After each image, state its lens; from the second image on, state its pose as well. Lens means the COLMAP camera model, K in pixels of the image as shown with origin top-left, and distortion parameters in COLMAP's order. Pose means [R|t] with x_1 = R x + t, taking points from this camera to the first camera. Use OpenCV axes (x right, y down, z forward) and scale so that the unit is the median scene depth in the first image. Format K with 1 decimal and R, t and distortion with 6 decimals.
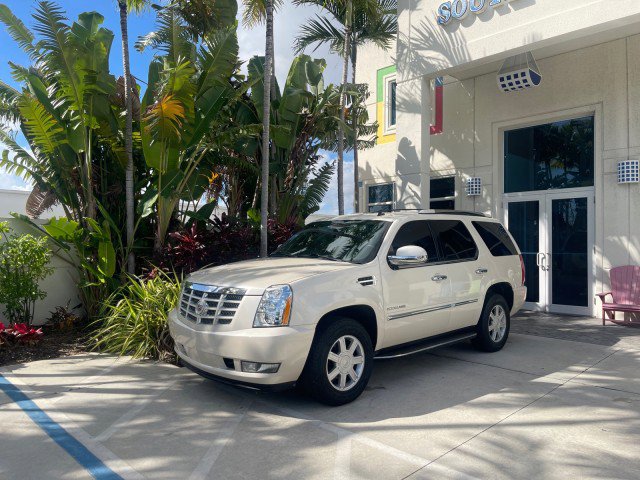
lens RADIAL K [[484.5, 0, 320.0], [0, 484.5, 240.0], [0, 0, 1]] dist [0.079082, -0.106759]
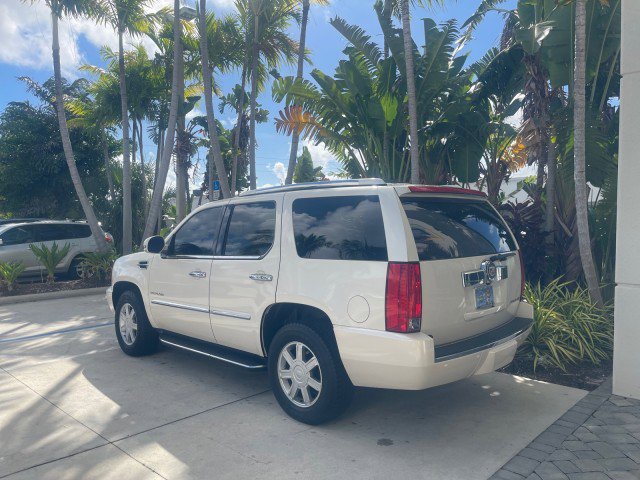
lens RADIAL K [[484.5, 0, 320.0], [0, 484.5, 240.0], [0, 0, 1]] dist [0.079082, -0.106759]
pose [[0.025976, 0.032744, -0.999126, 0.940062], [0.011100, 0.999392, 0.033041, -0.006443], [0.999601, -0.011948, 0.025597, 1.021934]]
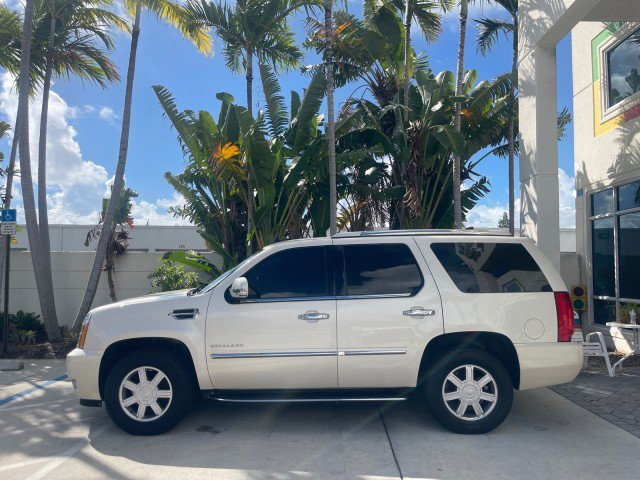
lens RADIAL K [[484.5, 0, 320.0], [0, 484.5, 240.0], [0, 0, 1]] dist [0.079082, -0.106759]
pose [[0.696833, -0.043128, -0.715935, 0.719447], [0.007015, 0.998553, -0.053324, -0.006197], [0.717199, 0.032136, 0.696127, 0.374650]]
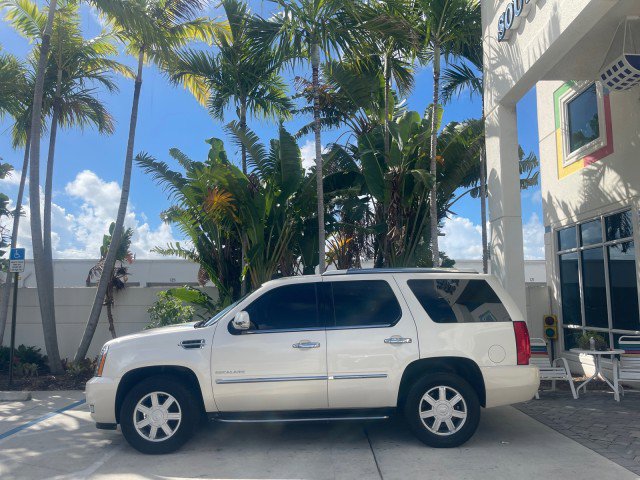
lens RADIAL K [[484.5, 0, 320.0], [0, 484.5, 240.0], [0, 0, 1]] dist [0.079082, -0.106759]
pose [[0.715153, -0.092158, -0.692866, 0.794607], [0.015280, 0.993094, -0.116319, -0.011857], [0.698801, 0.072599, 0.711622, 0.291499]]
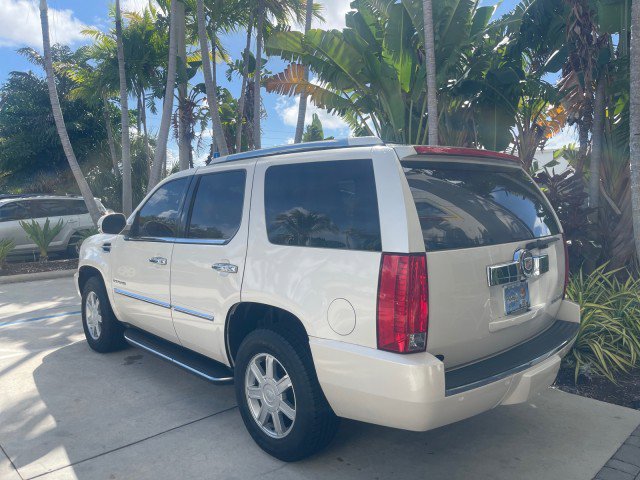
lens RADIAL K [[484.5, 0, 320.0], [0, 484.5, 240.0], [0, 0, 1]] dist [0.079082, -0.106759]
pose [[-0.020082, 0.082500, -0.996389, 0.797139], [0.010996, 0.996548, 0.082292, -0.005507], [0.999738, -0.009303, -0.020920, 1.066901]]
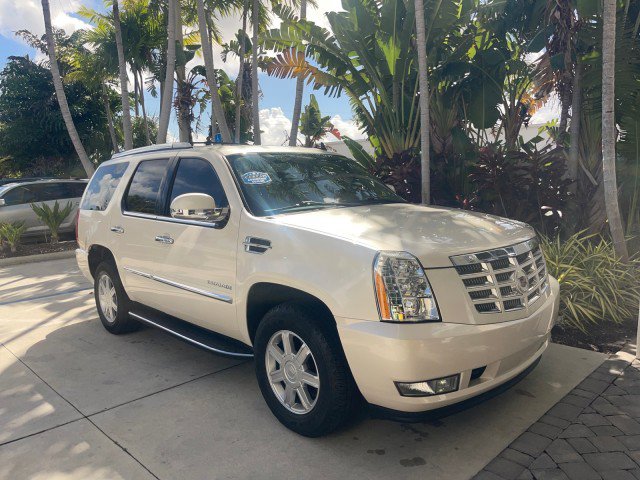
lens RADIAL K [[484.5, 0, 320.0], [0, 484.5, 240.0], [0, 0, 1]] dist [0.079082, -0.106759]
pose [[-0.007902, 0.126556, -0.991928, 0.876921], [0.031483, 0.991499, 0.126250, -0.004685], [0.999473, -0.030231, -0.011819, 1.054514]]
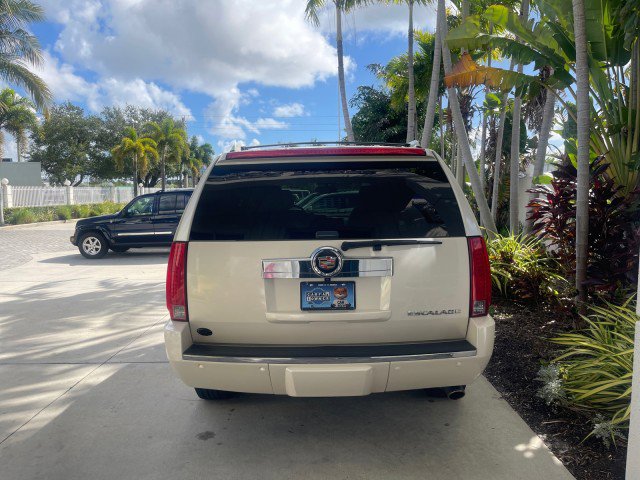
lens RADIAL K [[484.5, 0, 320.0], [0, 484.5, 240.0], [0, 0, 1]] dist [0.079082, -0.106759]
pose [[-0.705611, 0.074565, -0.704666, 0.670057], [0.015866, 0.995861, 0.089491, -0.004827], [0.708422, 0.051966, -0.703873, 1.513700]]
